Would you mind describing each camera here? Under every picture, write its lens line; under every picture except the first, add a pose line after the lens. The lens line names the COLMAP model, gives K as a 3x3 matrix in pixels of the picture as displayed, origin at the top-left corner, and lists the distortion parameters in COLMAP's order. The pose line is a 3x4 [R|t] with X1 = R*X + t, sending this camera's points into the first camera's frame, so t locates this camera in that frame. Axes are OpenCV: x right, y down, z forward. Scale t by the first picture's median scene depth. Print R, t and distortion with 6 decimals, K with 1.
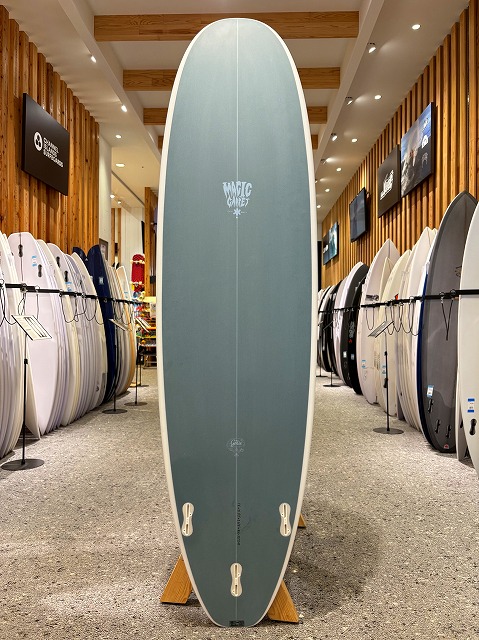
lens RADIAL K [[515.6, 0, 238.3], [0, 515.6, 315.7], [0, 0, 1]] dist [0.024800, -0.013213]
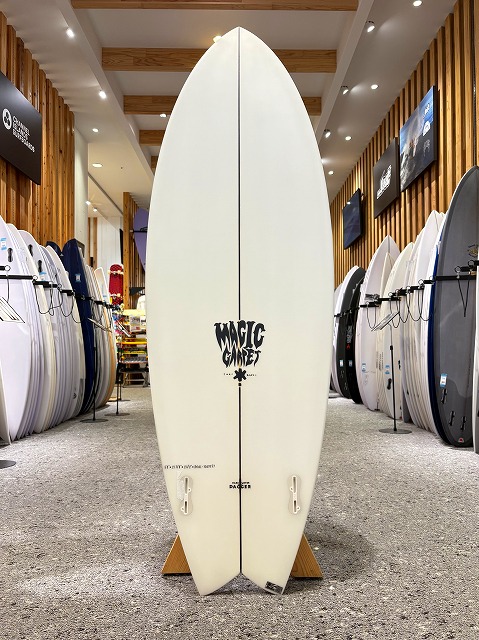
lens RADIAL K [[540.6, 0, 250.3], [0, 540.6, 336.0], [0, 0, 1]] dist [0.022215, -0.003455]
pose [[0.998352, -0.007253, 0.056935, -0.020027], [0.008445, 0.999750, -0.020727, 0.061093], [-0.056770, 0.021174, 0.998163, 0.037307]]
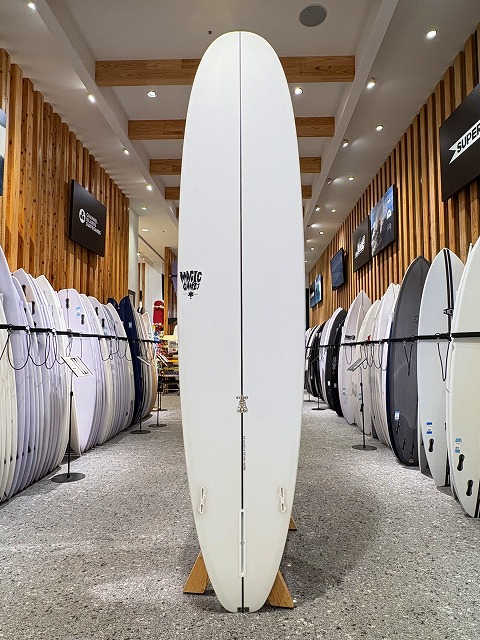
lens RADIAL K [[429.5, 0, 240.9], [0, 429.5, 323.9], [0, 0, 1]] dist [-0.002360, 0.004532]
pose [[0.999989, -0.004361, 0.001913, -0.003084], [0.004460, 0.998454, -0.055412, -0.013330], [-0.001668, 0.055420, 0.998462, -0.027817]]
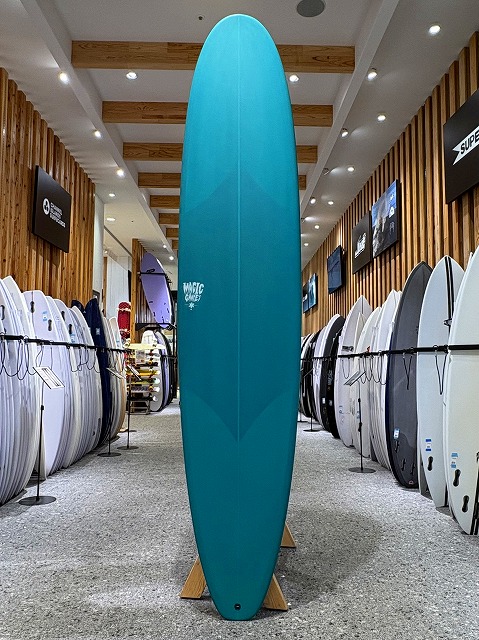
lens RADIAL K [[530.2, 0, 242.8], [0, 530.2, 323.5], [0, 0, 1]] dist [-0.003799, 0.005623]
pose [[0.998641, 0.007890, 0.051512, -0.023545], [-0.004389, 0.997694, -0.067733, -0.012281], [-0.051928, 0.067415, 0.996373, -0.123782]]
